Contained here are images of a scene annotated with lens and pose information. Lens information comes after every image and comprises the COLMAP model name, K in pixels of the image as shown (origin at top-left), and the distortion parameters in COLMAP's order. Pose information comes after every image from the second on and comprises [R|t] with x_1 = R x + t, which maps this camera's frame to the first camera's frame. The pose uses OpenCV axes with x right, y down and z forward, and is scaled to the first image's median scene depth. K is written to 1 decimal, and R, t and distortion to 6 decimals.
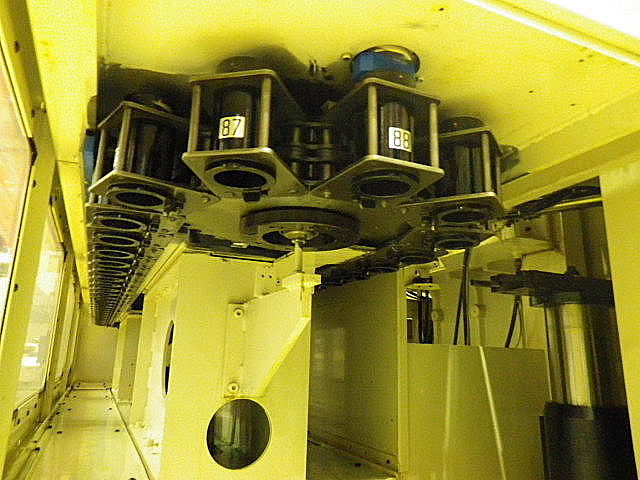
lens RADIAL K [[478.5, 0, 320.0], [0, 478.5, 240.0], [0, 0, 1]] dist [-0.002088, 0.027027]
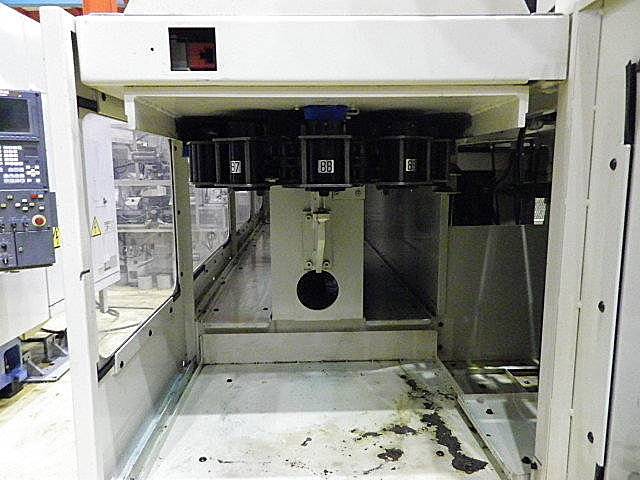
lens RADIAL K [[478.5, 0, 320.0], [0, 478.5, 240.0], [0, 0, 1]] dist [-0.002088, 0.027027]
pose [[0.922946, 0.028091, -0.383902, 0.539846], [0.118911, 0.927746, 0.353761, -0.380625], [0.366101, -0.372153, 0.852920, -0.350412]]
